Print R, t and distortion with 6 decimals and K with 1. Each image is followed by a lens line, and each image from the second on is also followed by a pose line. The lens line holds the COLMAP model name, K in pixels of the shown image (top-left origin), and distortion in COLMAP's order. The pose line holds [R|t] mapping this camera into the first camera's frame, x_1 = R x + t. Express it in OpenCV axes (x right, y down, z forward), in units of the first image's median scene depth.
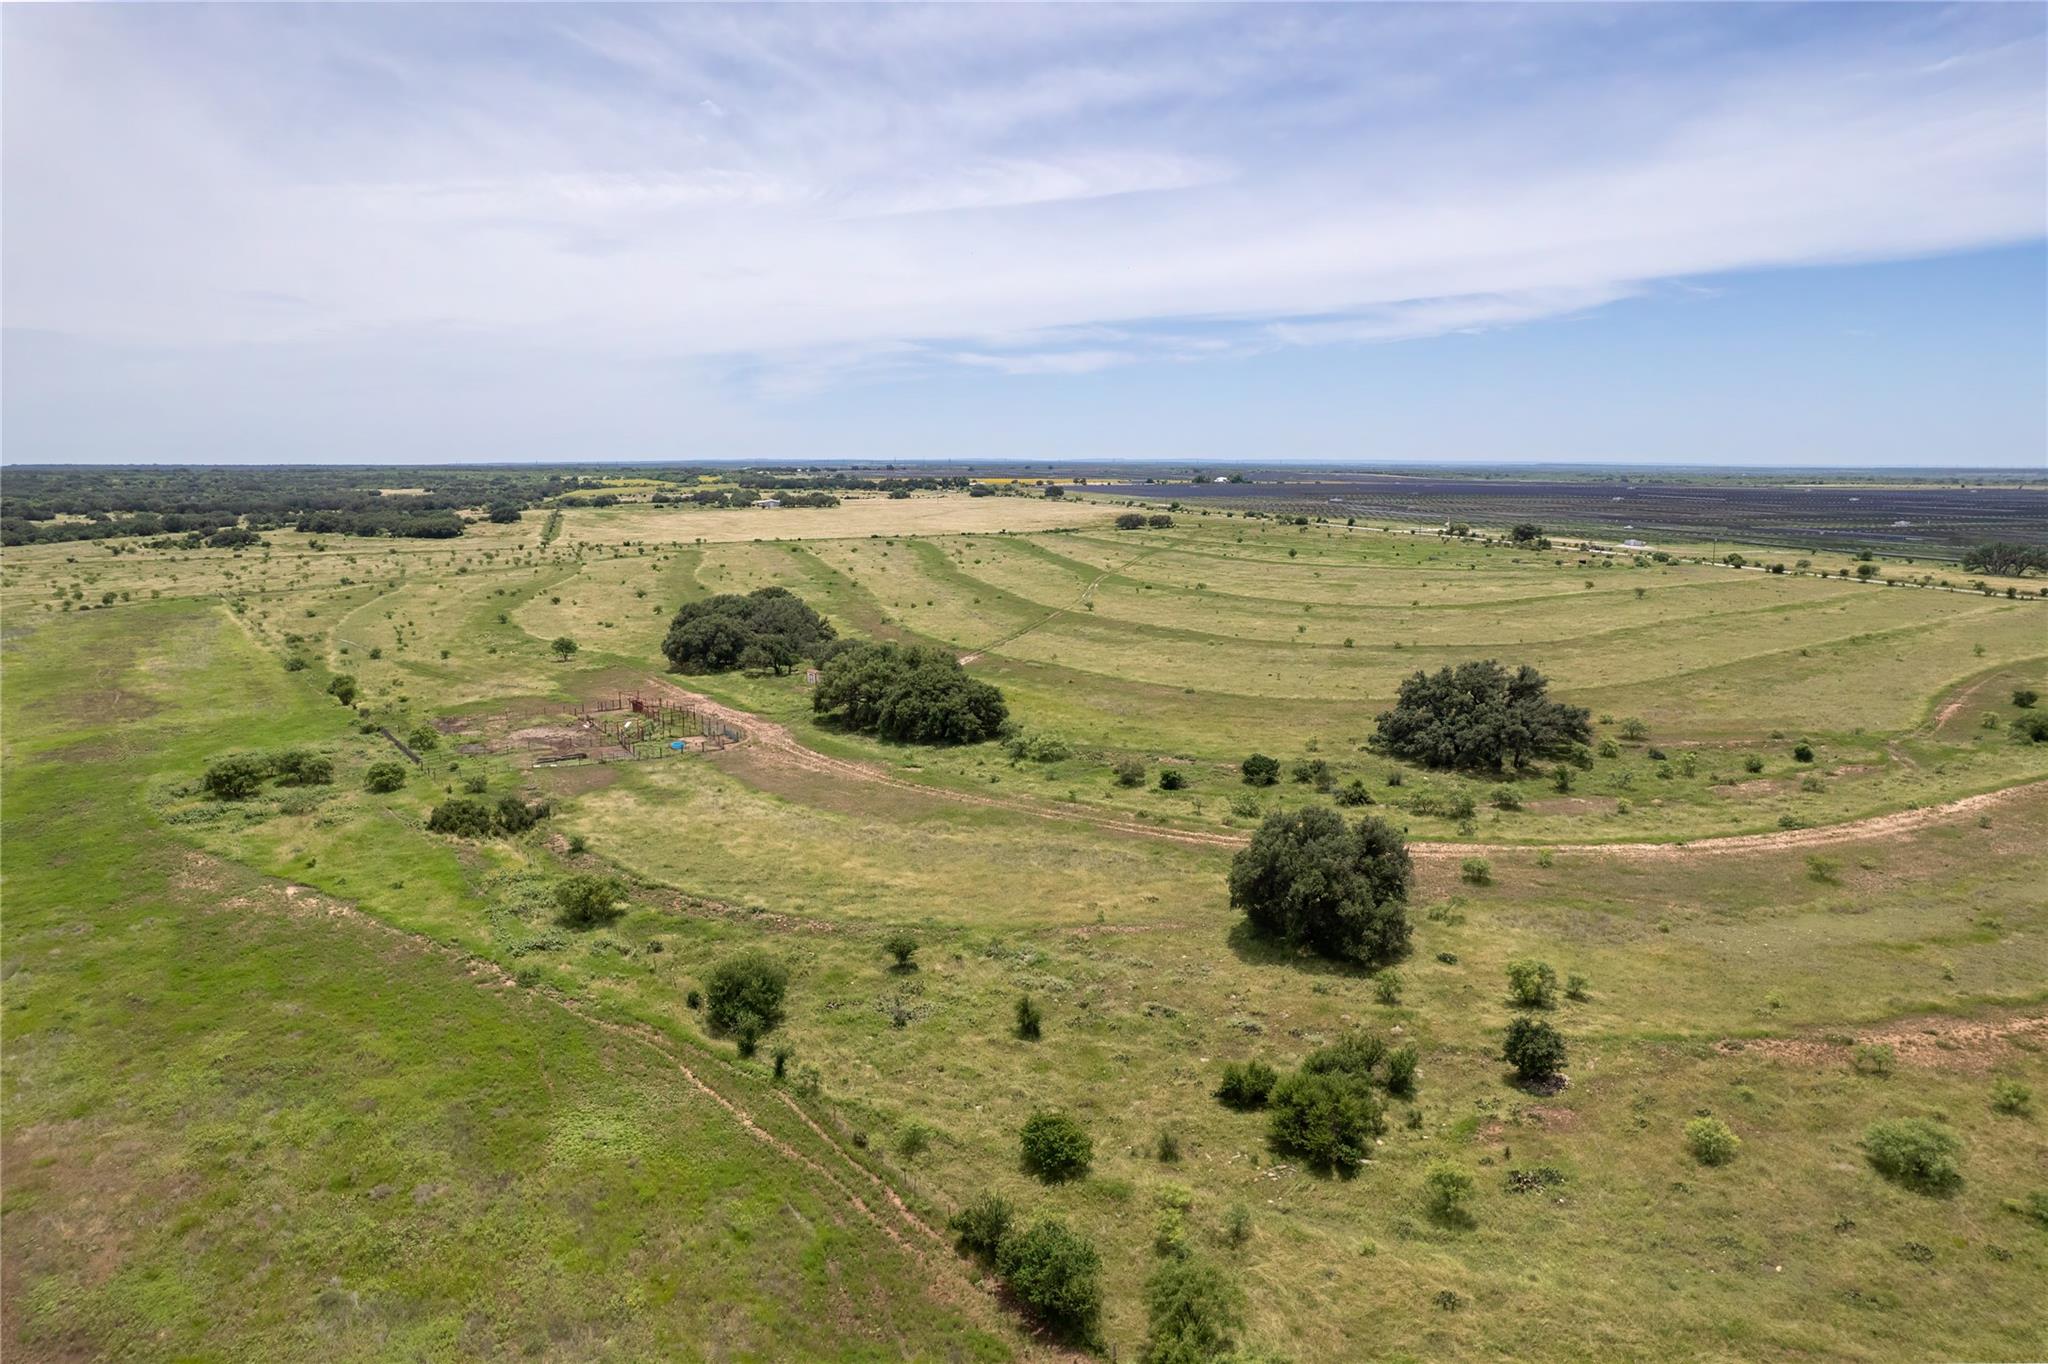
lens RADIAL K [[1323.7, 0, 1033.8], [0, 1323.7, 682.0], [0, 0, 1]] dist [-0.073403, 0.059942]
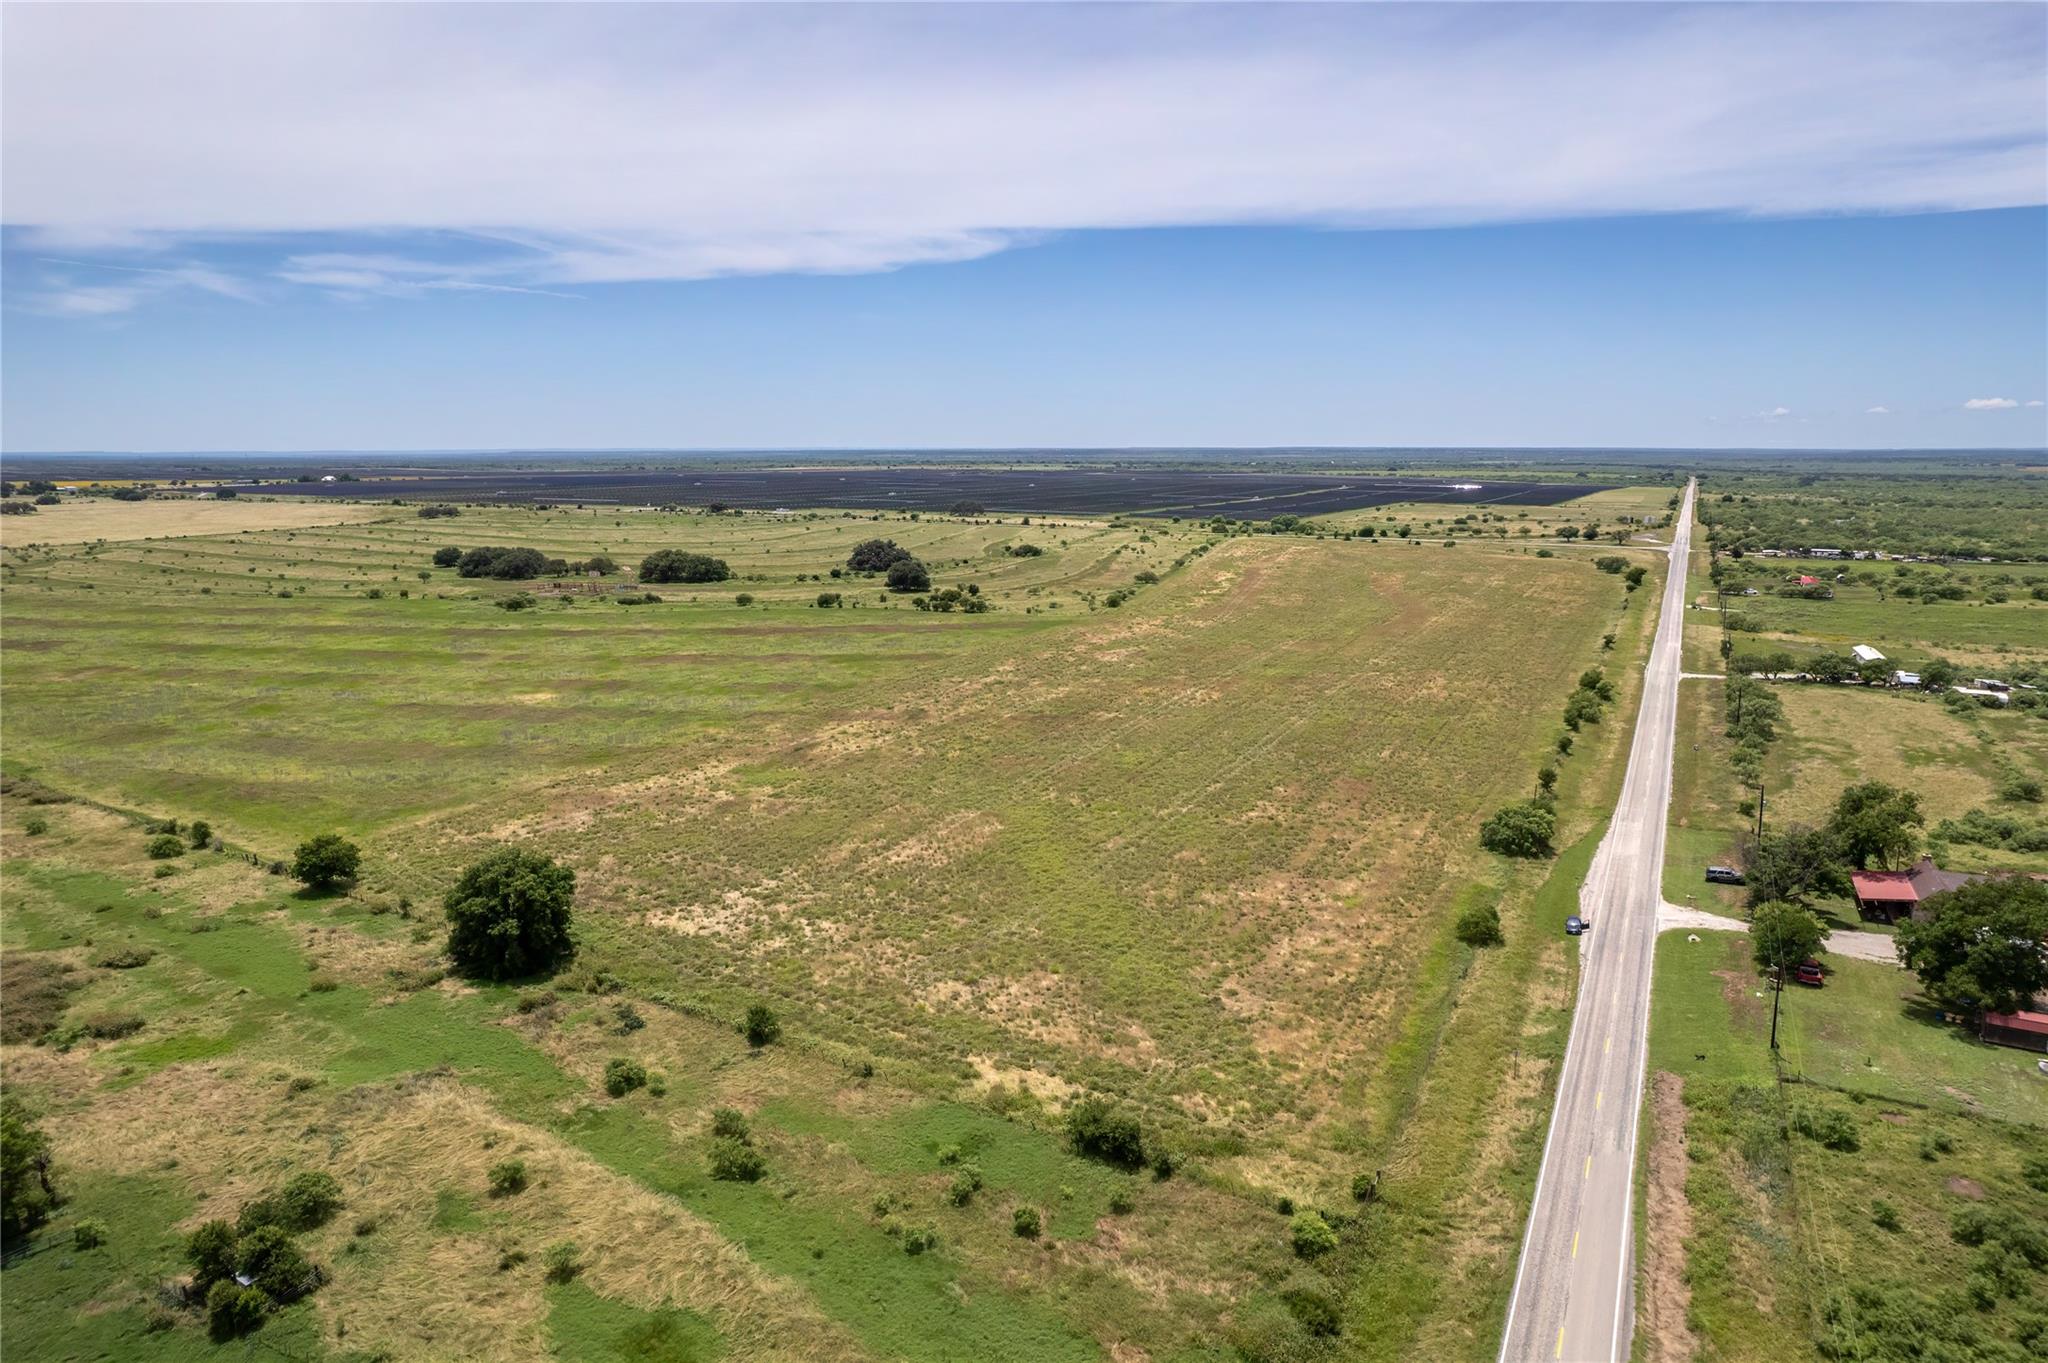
lens RADIAL K [[1323.7, 0, 1033.8], [0, 1323.7, 681.5], [0, 0, 1]] dist [-0.073403, 0.059942]
pose [[0.735103, -0.121936, 0.666900, -0.445547], [0.115729, 0.991824, 0.053780, 0.056716], [-0.668005, 0.037646, 0.743204, -0.456434]]
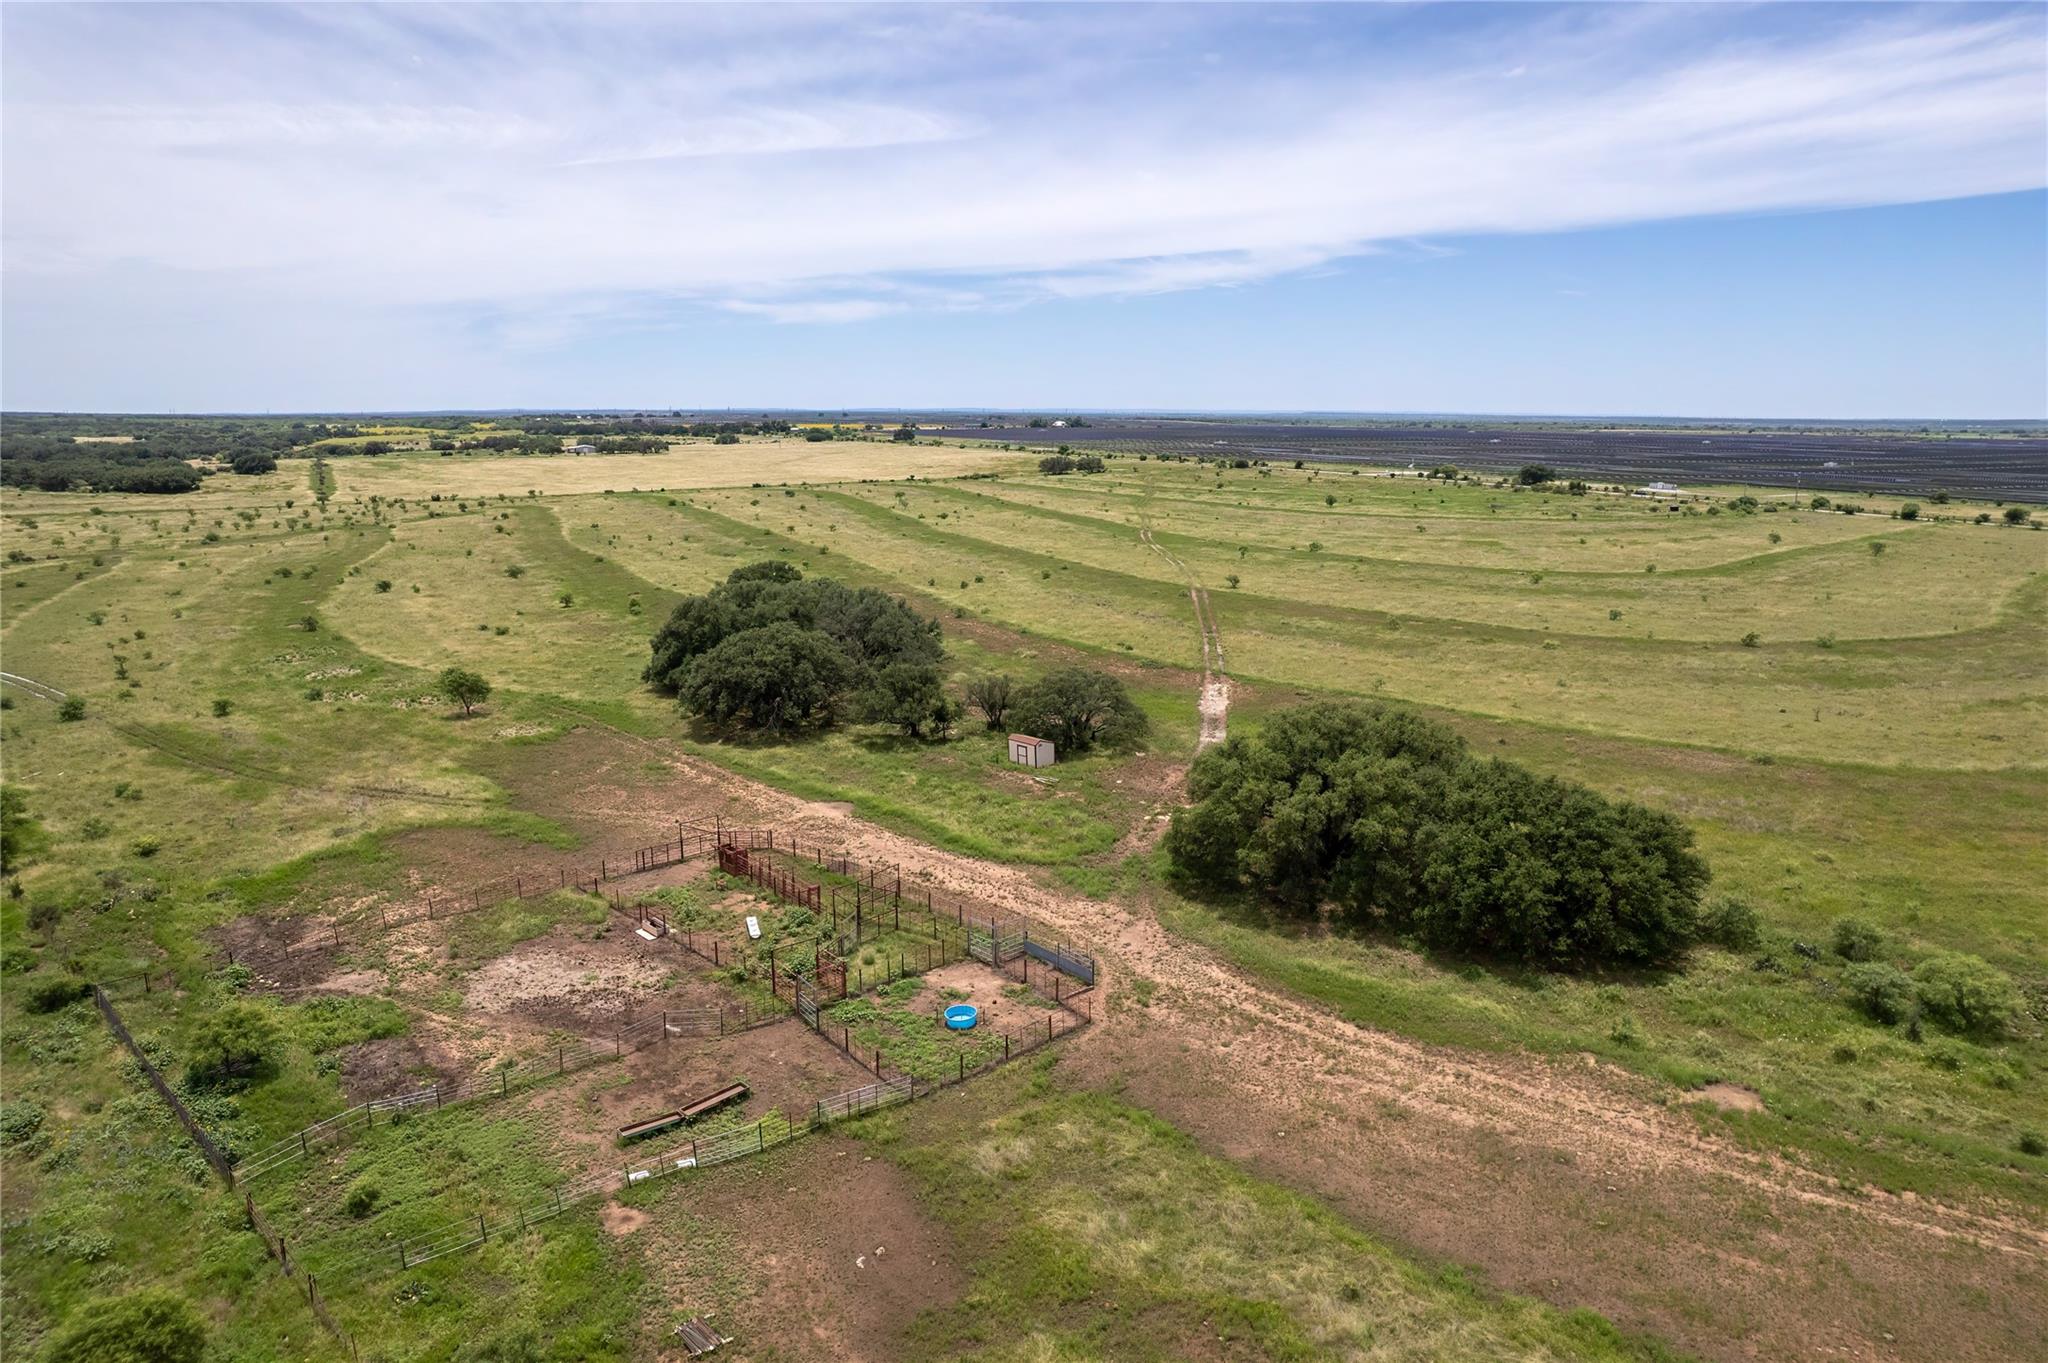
lens RADIAL K [[1333.1, 0, 1031.9], [0, 1333.1, 678.2], [0, 0, 1]] dist [-0.102227, 0.106085]
pose [[0.986272, -0.030732, 0.162246, -0.096730], [0.025325, 0.999056, 0.035292, -0.019444], [-0.163178, -0.030699, 0.986119, 0.195232]]
